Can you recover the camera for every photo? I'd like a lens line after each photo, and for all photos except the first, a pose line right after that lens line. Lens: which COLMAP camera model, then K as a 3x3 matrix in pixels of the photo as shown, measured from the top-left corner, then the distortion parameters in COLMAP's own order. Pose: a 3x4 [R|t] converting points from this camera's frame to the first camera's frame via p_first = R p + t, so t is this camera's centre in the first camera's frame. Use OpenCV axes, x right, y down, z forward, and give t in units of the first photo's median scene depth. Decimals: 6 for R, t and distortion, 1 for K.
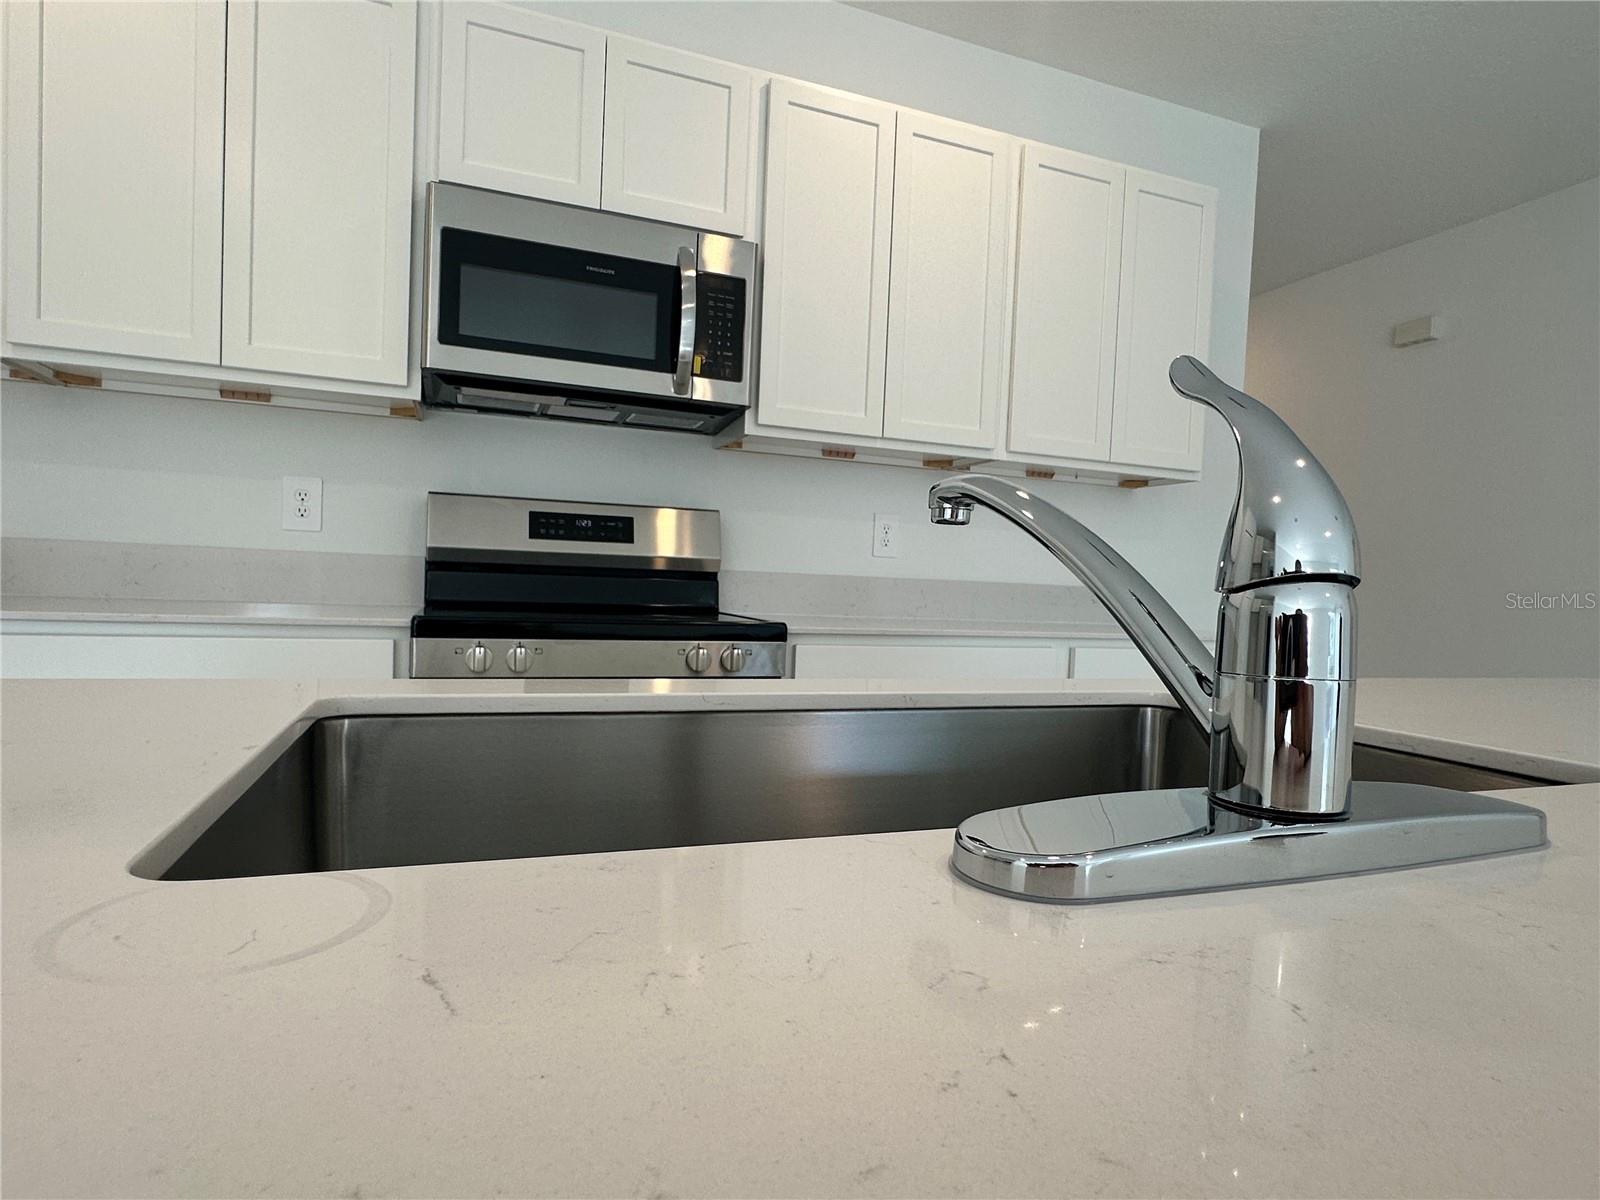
lens RADIAL K [[885.1, 0, 795.1], [0, 885.1, 615.7], [0, 0, 1]] dist [0.008147, 0.001571]
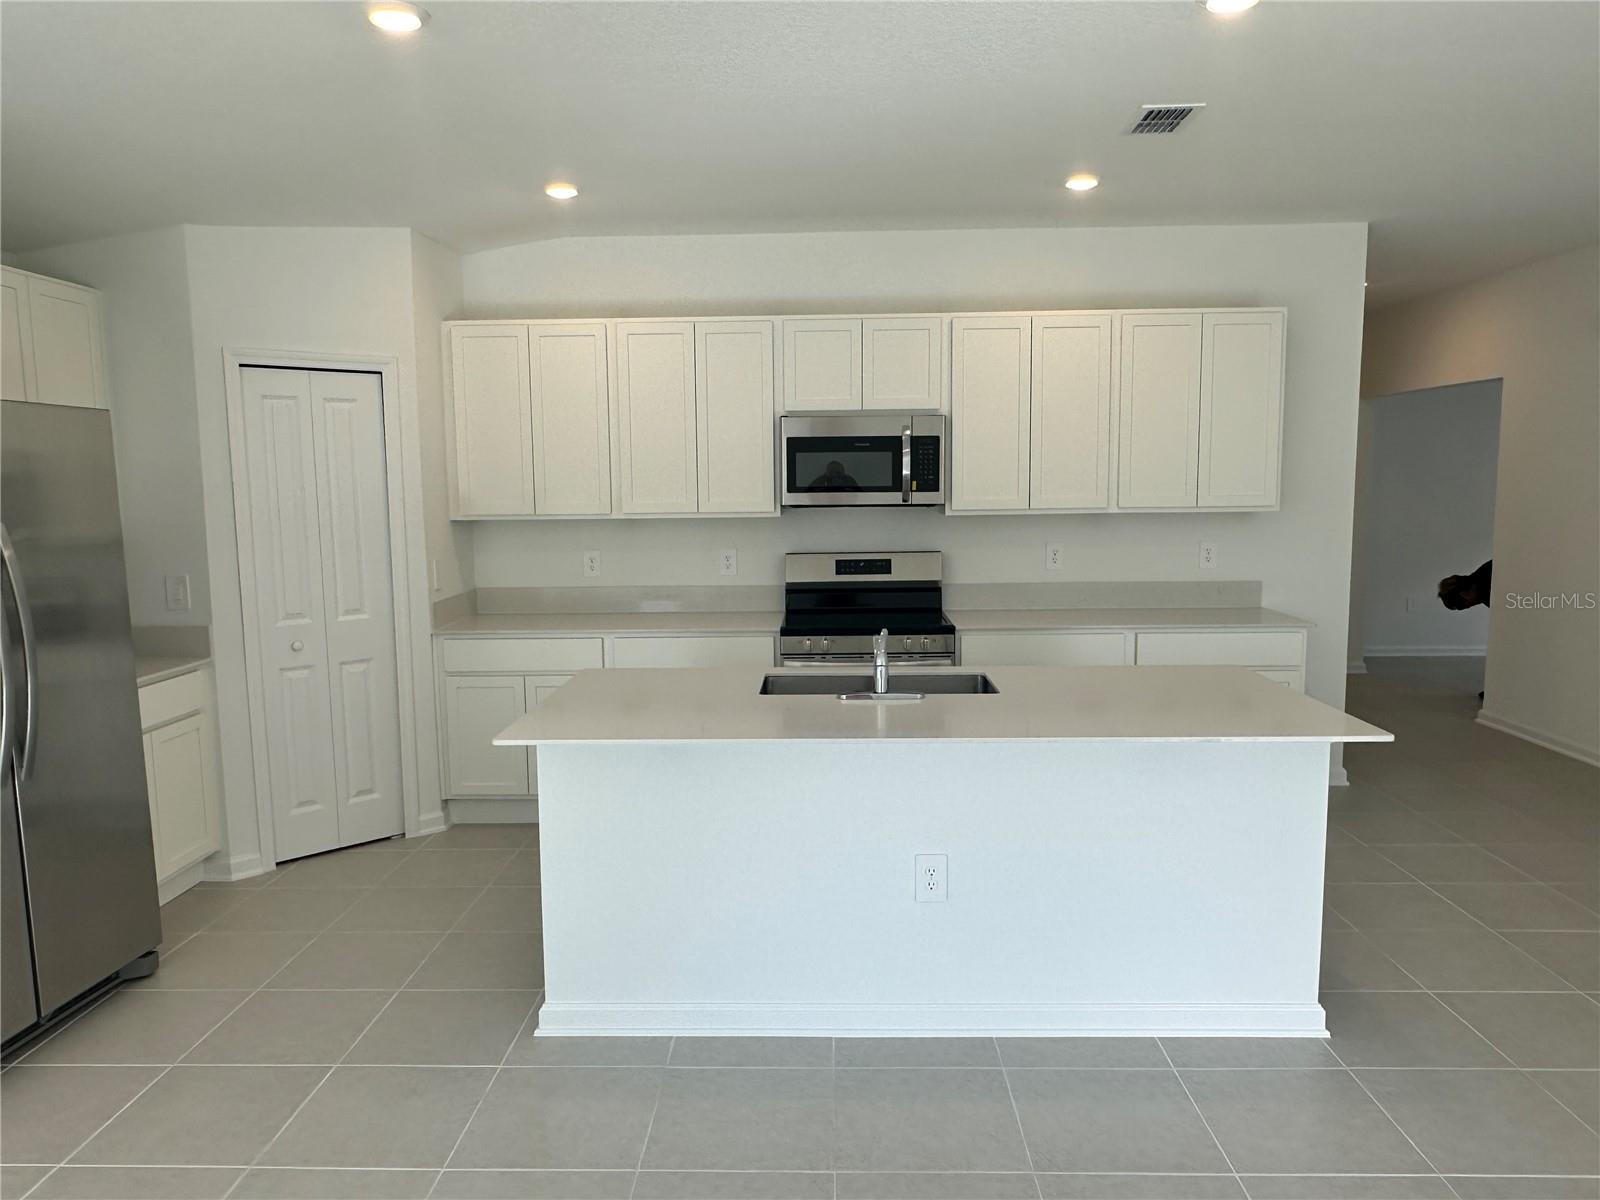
lens RADIAL K [[1134.7, 0, 795.0], [0, 1134.7, 605.1], [0, 0, 1]] dist [0.009024, 0.002416]
pose [[0.923901, -0.008520, -0.382537, 0.560544], [0.035684, 0.997313, 0.063972, -0.187234], [0.380965, -0.072755, 0.921723, -1.303430]]
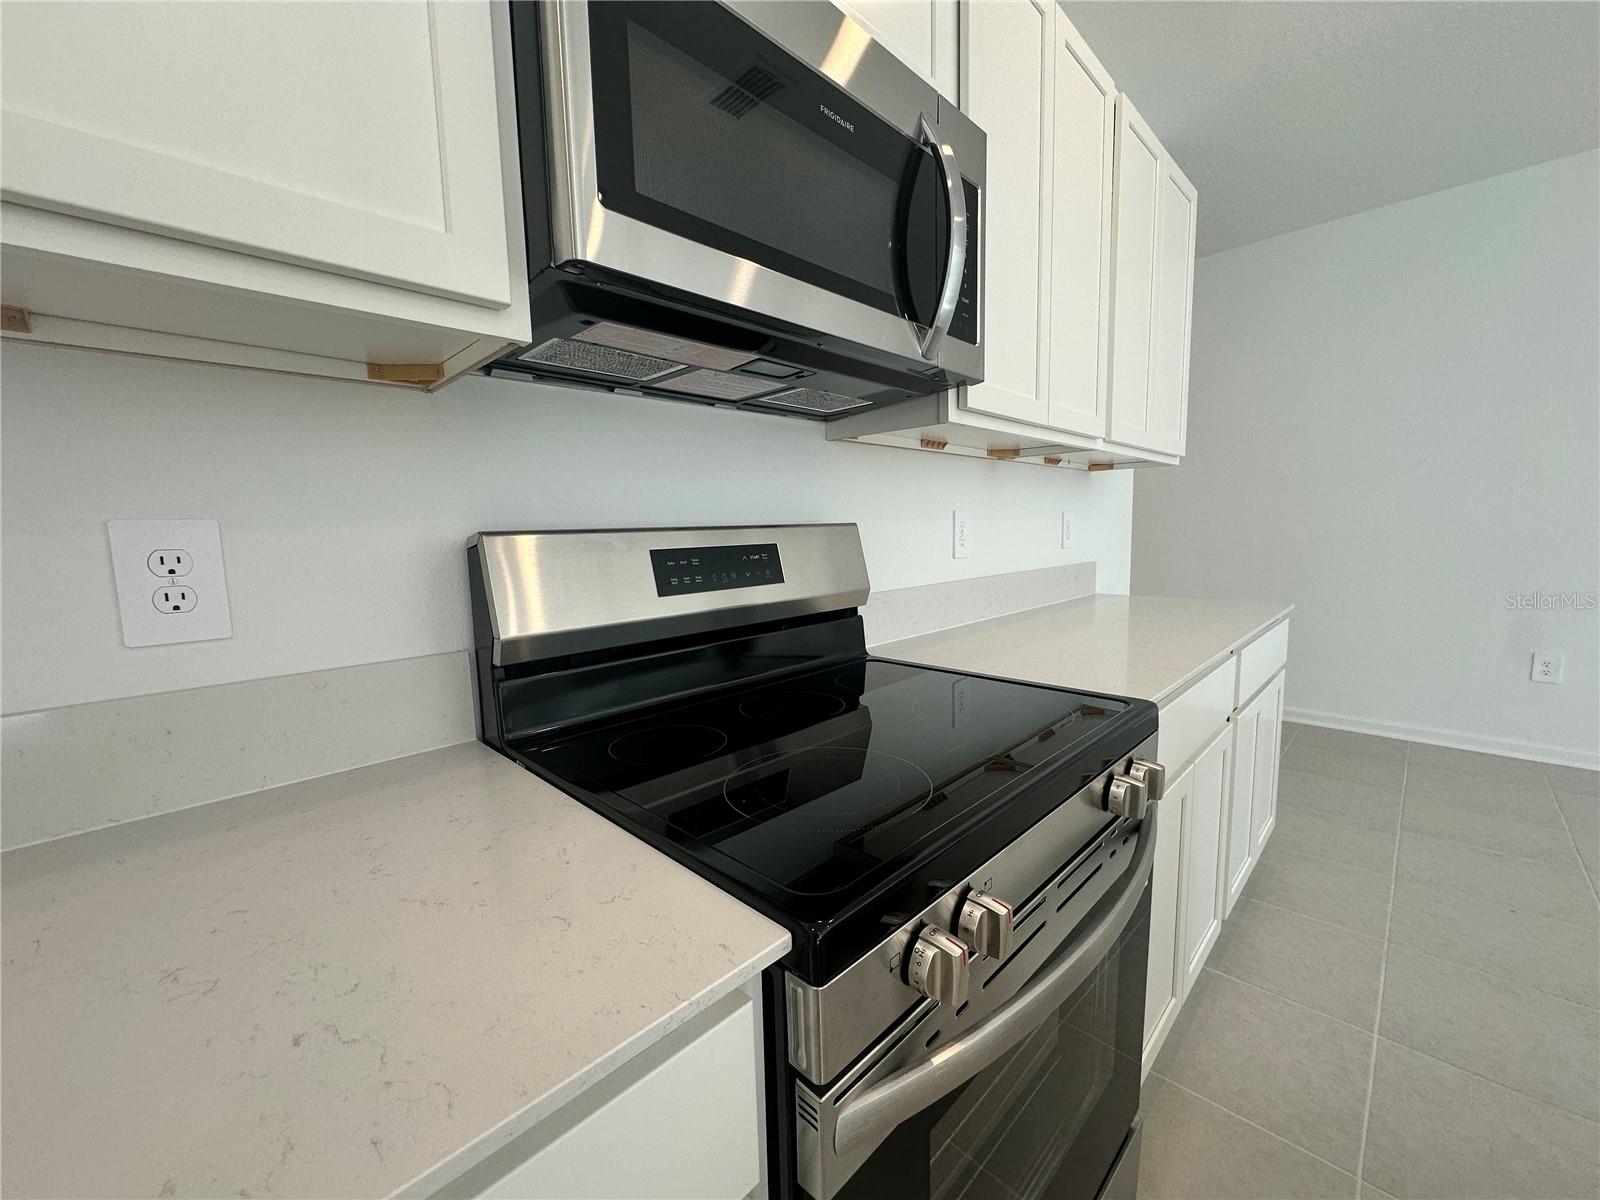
lens RADIAL K [[645.6, 0, 795.6], [0, 645.6, 600.4], [0, 0, 1]] dist [0.000530, 0.000180]
pose [[0.904476, -0.111459, 0.411703, -0.411868], [0.082834, 0.992777, 0.086793, -0.119480], [-0.418403, -0.044400, 0.907175, 0.587549]]
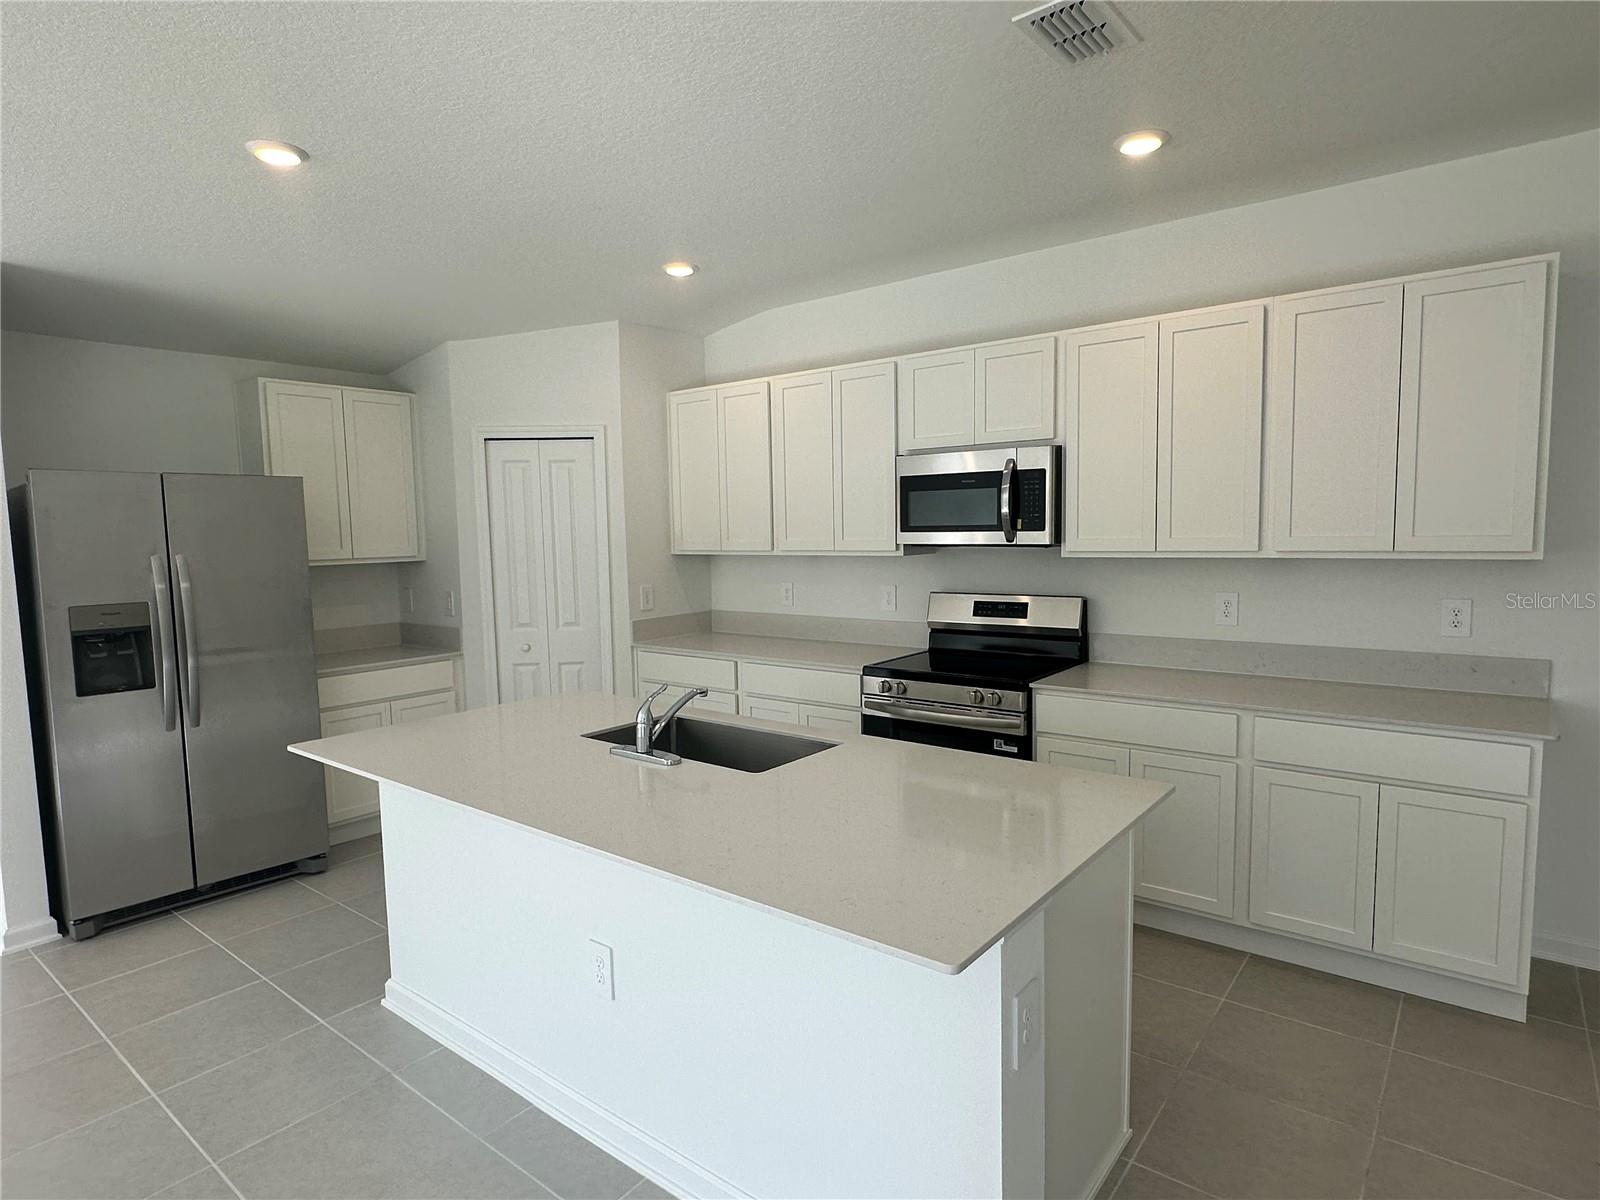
lens RADIAL K [[885.1, 0, 801.5], [0, 885.1, 608.3], [0, 0, 1]] dist [0.008147, 0.001571]
pose [[0.514256, 0.028617, -0.857159, 1.121793], [0.010137, 0.999171, 0.039439, -0.186406], [0.857577, -0.028971, 0.513540, -0.247667]]
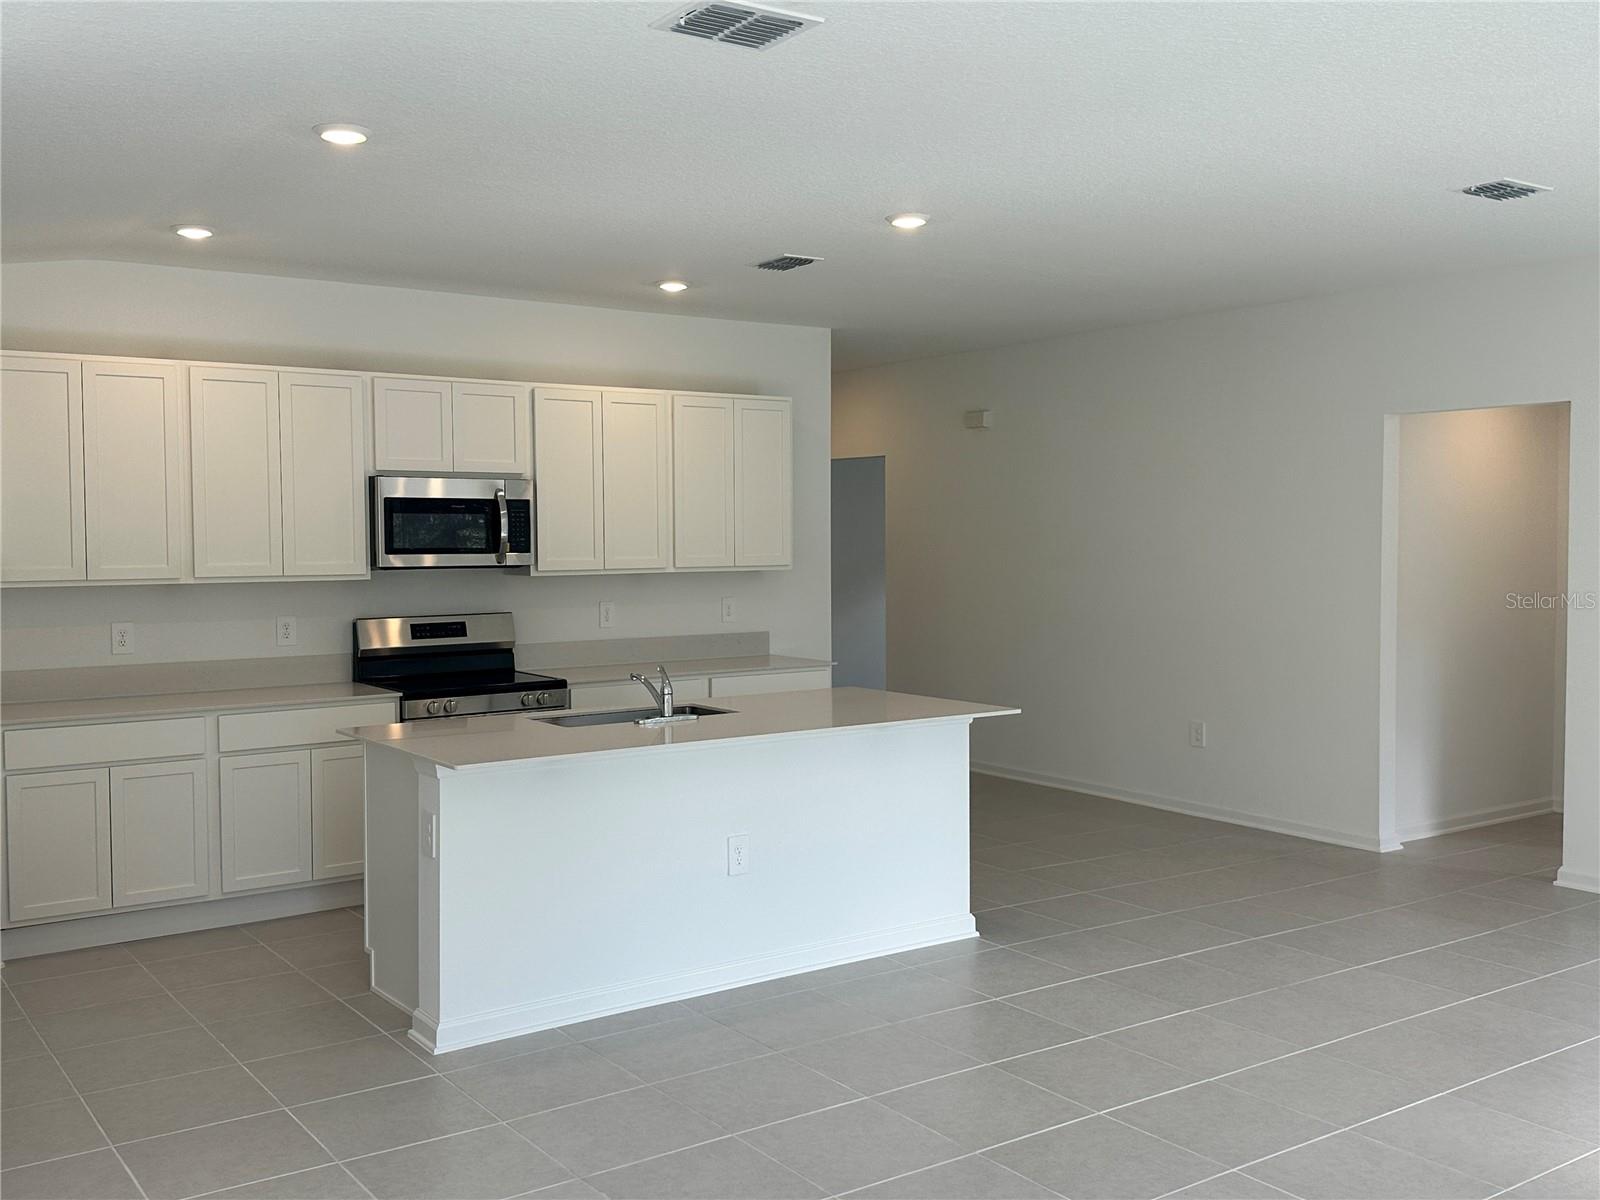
lens RADIAL K [[1543.7, 0, 805.9], [0, 1543.7, 598.8], [0, 0, 1]] dist [0.101843, 0.000000]
pose [[0.965844, -0.056563, 0.252874, -0.332923], [0.052591, 0.998364, 0.022443, -0.206649], [-0.253729, -0.008377, 0.967239, -2.355548]]
